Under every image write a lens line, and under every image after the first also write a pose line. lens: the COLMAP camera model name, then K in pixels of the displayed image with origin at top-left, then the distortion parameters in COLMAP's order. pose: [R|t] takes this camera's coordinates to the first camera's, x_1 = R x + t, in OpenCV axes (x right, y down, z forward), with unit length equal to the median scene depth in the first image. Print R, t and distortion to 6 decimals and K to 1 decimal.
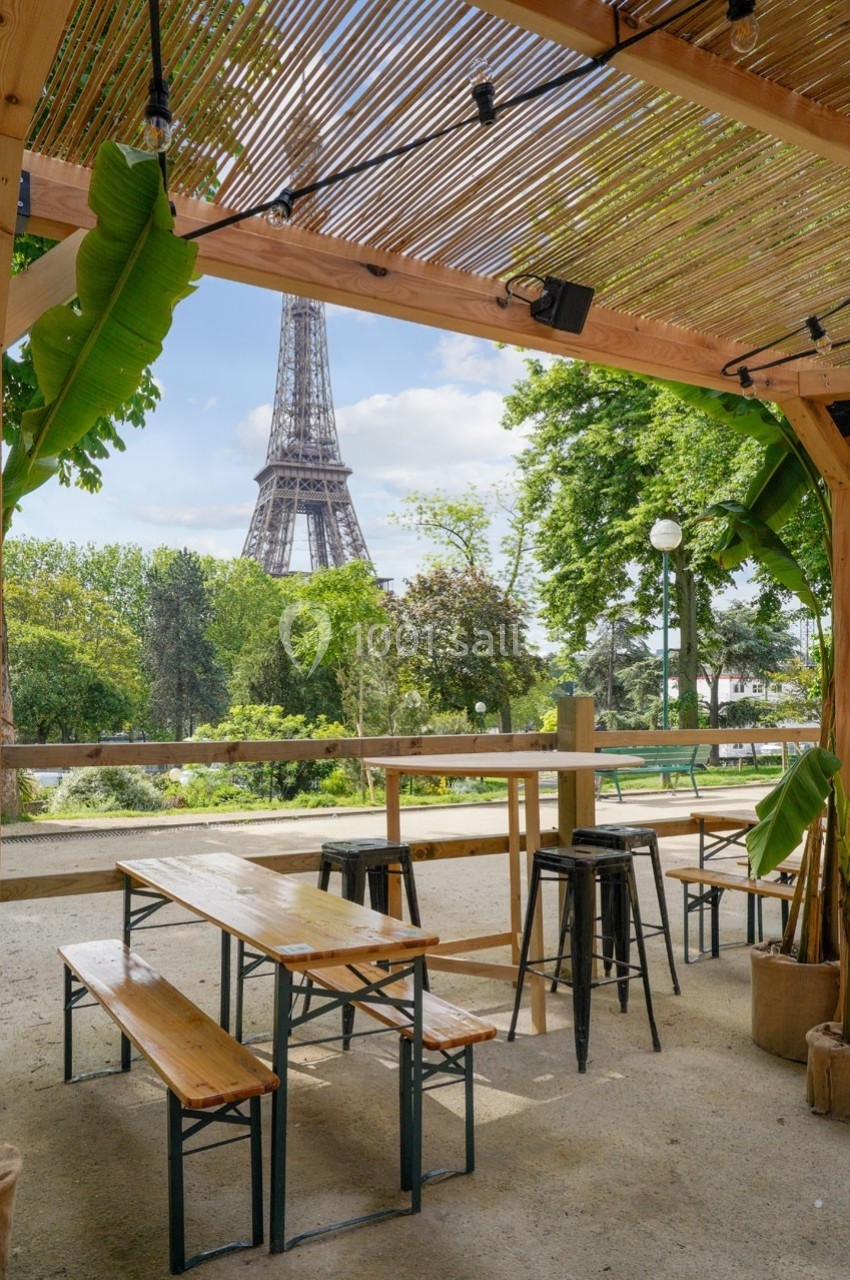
lens RADIAL K [[1047.3, 0, 421.9], [0, 1047.3, 662.5], [0, 0, 1]] dist [0.006589, 0.002022]
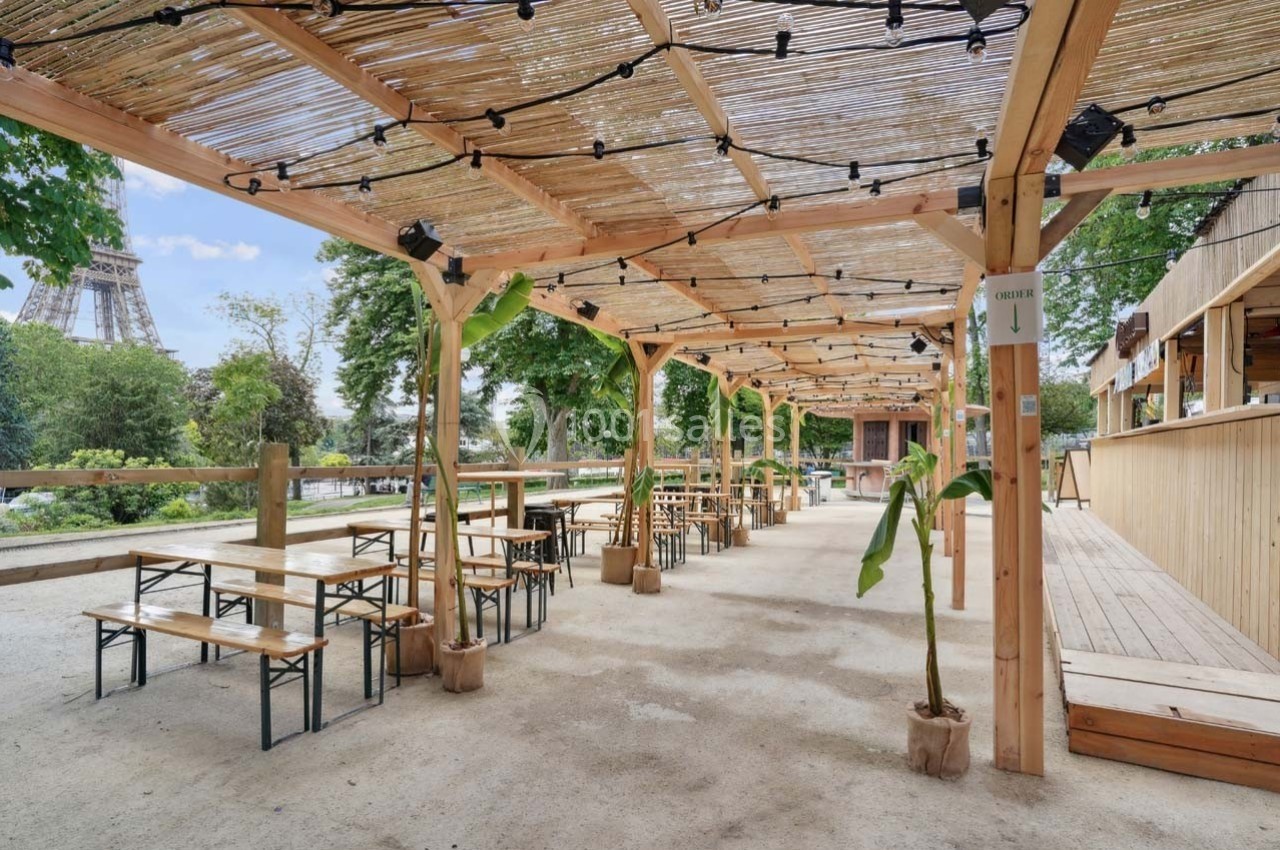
lens RADIAL K [[729.7, 0, 640.0], [0, 729.7, 425.0], [0, 0, 1]] dist [0.000896, 0.000263]
pose [[0.831217, 0.031840, 0.555036, -0.080787], [-0.032625, 0.999432, -0.008475, -0.001709], [-0.554990, -0.011063, 0.831783, -0.070894]]
